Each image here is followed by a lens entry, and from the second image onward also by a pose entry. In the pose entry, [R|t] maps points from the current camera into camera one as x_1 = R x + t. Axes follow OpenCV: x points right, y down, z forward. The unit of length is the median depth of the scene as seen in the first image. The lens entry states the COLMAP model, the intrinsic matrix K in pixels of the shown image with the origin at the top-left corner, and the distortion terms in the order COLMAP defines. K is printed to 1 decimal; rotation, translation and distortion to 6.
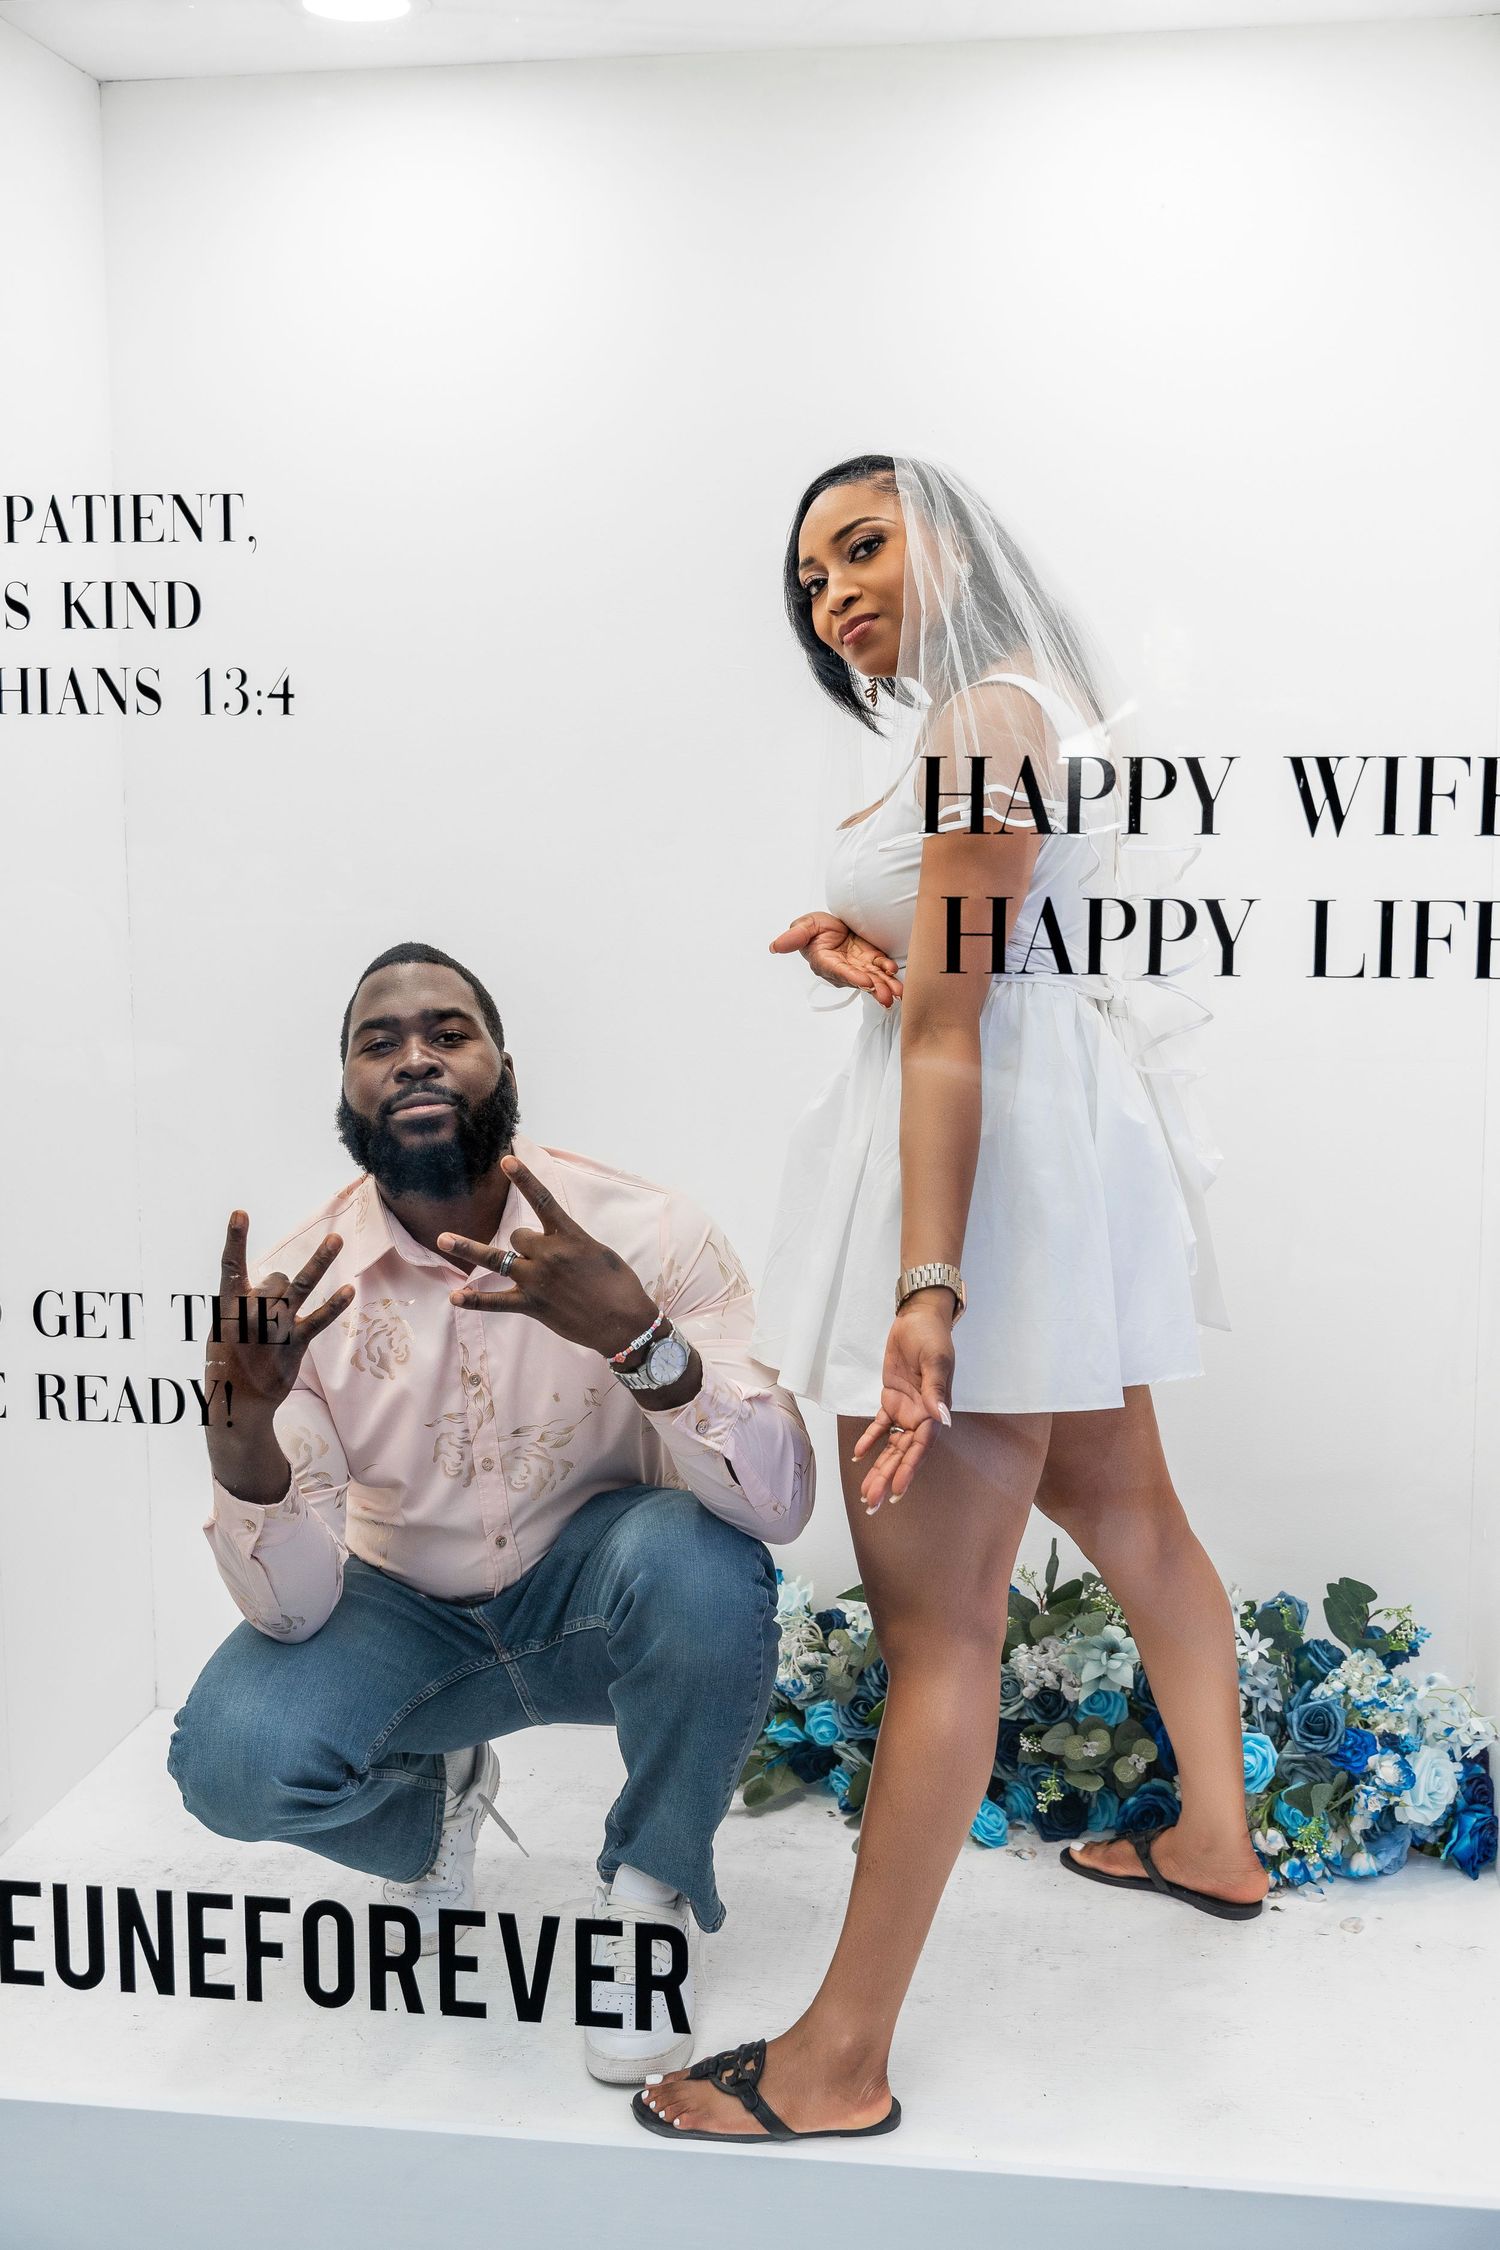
lens RADIAL K [[2326.2, 0, 742.7], [0, 2326.2, 1111.7], [0, 0, 1]] dist [-0.003014, 0.000000]
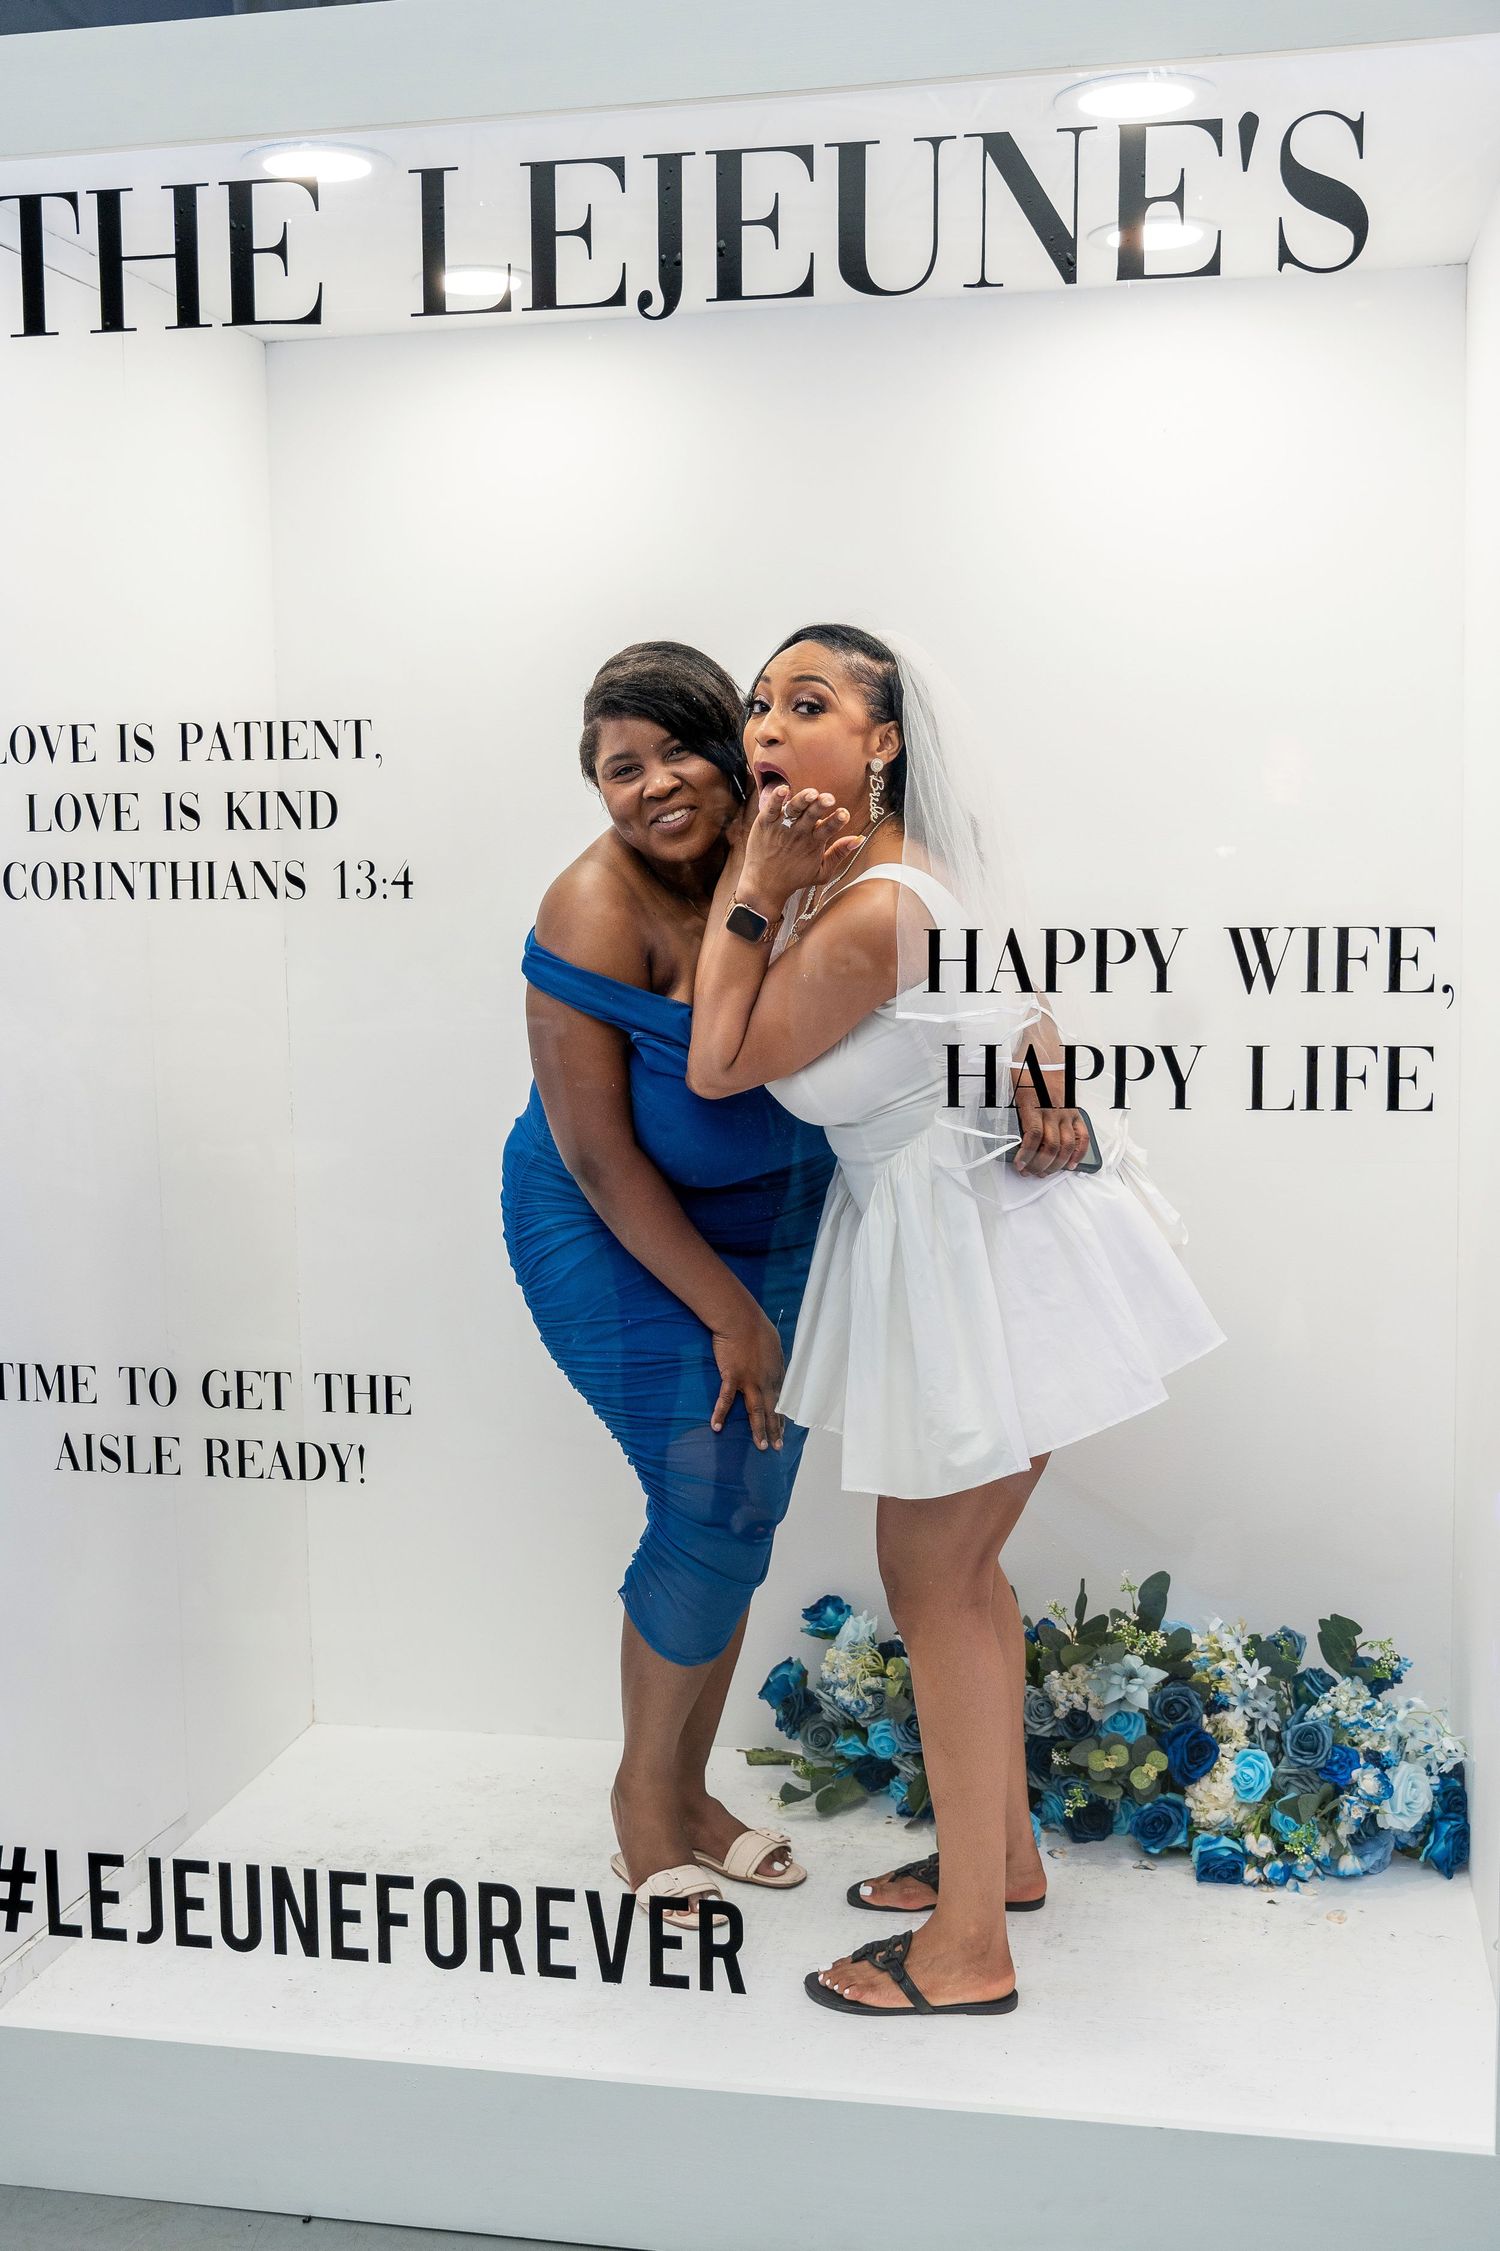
lens RADIAL K [[2147.4, 0, 749.0], [0, 2147.4, 1129.7], [0, 0, 1]] dist [-0.010343, 0.000000]
pose [[0.998683, -0.006659, -0.050876, 0.037719], [0.005426, 0.999689, -0.024328, -0.019687], [0.051022, 0.024020, 0.998409, -0.107252]]
